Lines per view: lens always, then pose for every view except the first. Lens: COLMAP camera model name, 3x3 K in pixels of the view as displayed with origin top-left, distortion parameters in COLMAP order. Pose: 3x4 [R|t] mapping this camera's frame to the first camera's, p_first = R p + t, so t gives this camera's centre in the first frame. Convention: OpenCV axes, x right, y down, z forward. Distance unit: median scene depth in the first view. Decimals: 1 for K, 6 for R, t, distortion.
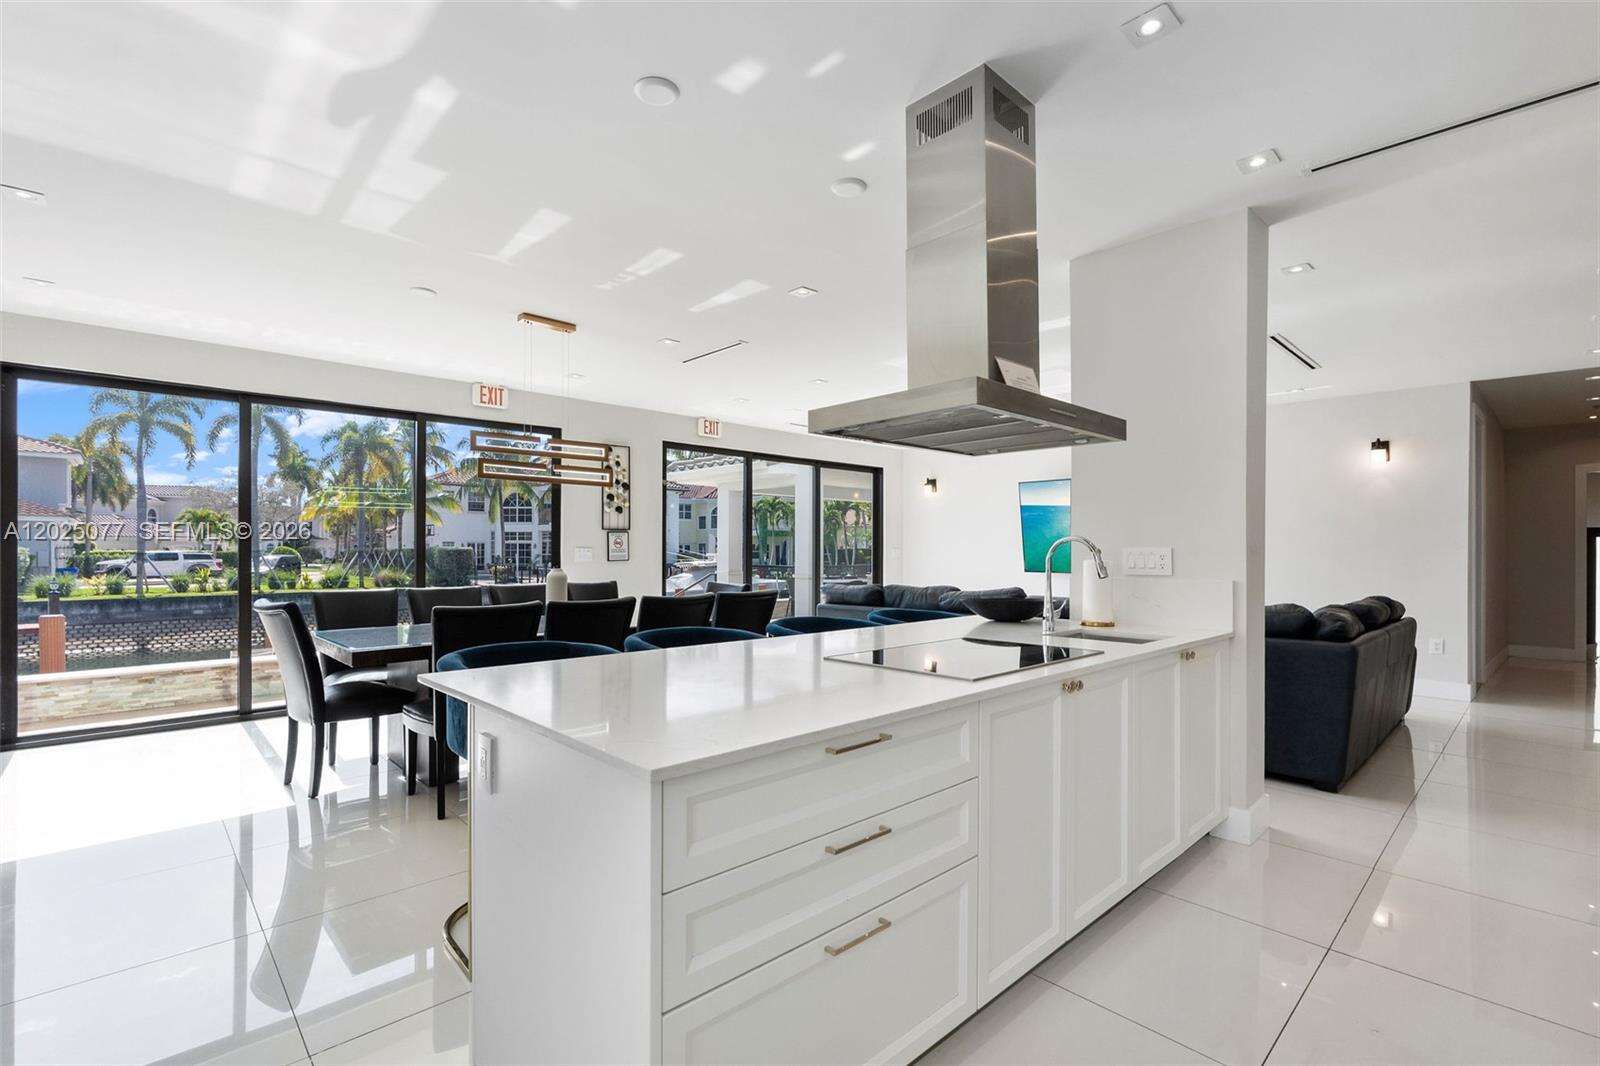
lens RADIAL K [[726.5, 0, 794.4], [0, 726.5, 549.2], [0, 0, 1]] dist [-0.011841, 0.004104]
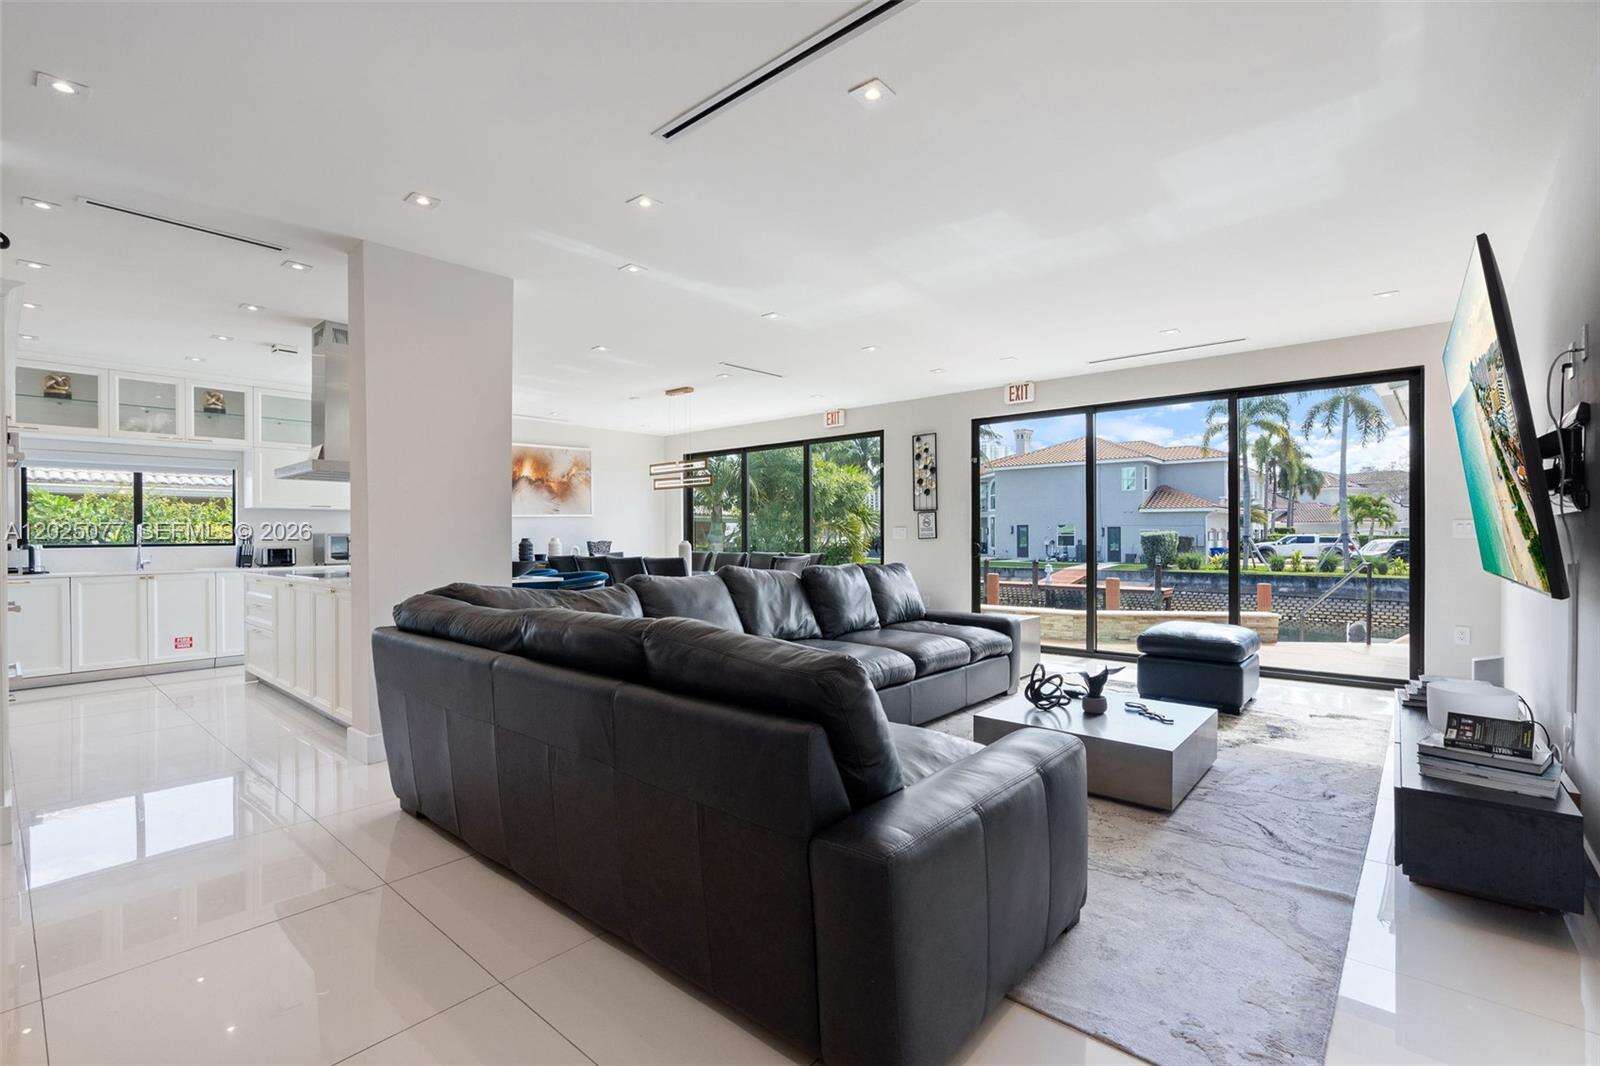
lens RADIAL K [[726.5, 0, 812.4], [0, 726.5, 532.9], [0, 0, 1]] dist [-0.011841, 0.004104]
pose [[0.113833, -0.006912, -0.993476, 0.819411], [0.005682, 0.999964, -0.006306, 0.013409], [0.993484, -0.004927, 0.113868, 0.691834]]
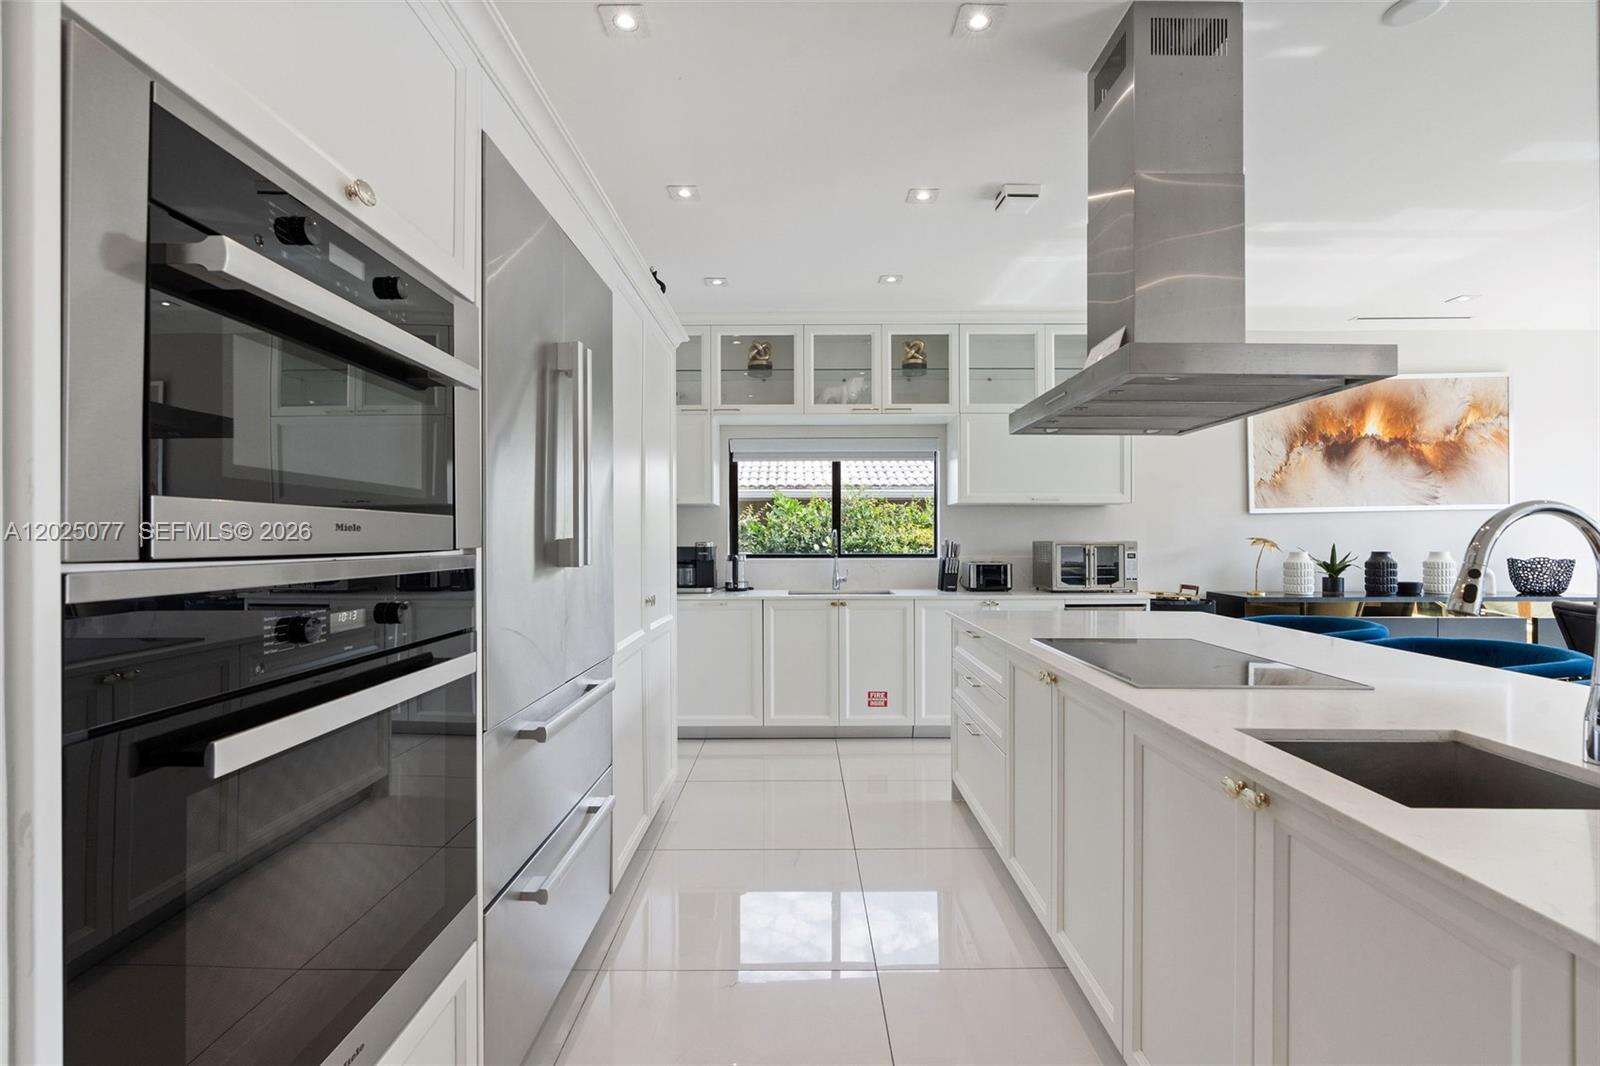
lens RADIAL K [[726.5, 0, 791.7], [0, 726.5, 535.0], [0, 0, 1]] dist [-0.011841, 0.004104]
pose [[-0.682399, -0.005940, -0.730956, 0.379472], [-0.002953, 0.999981, -0.005369, 0.002366], [0.730974, -0.001505, -0.682404, 0.410551]]
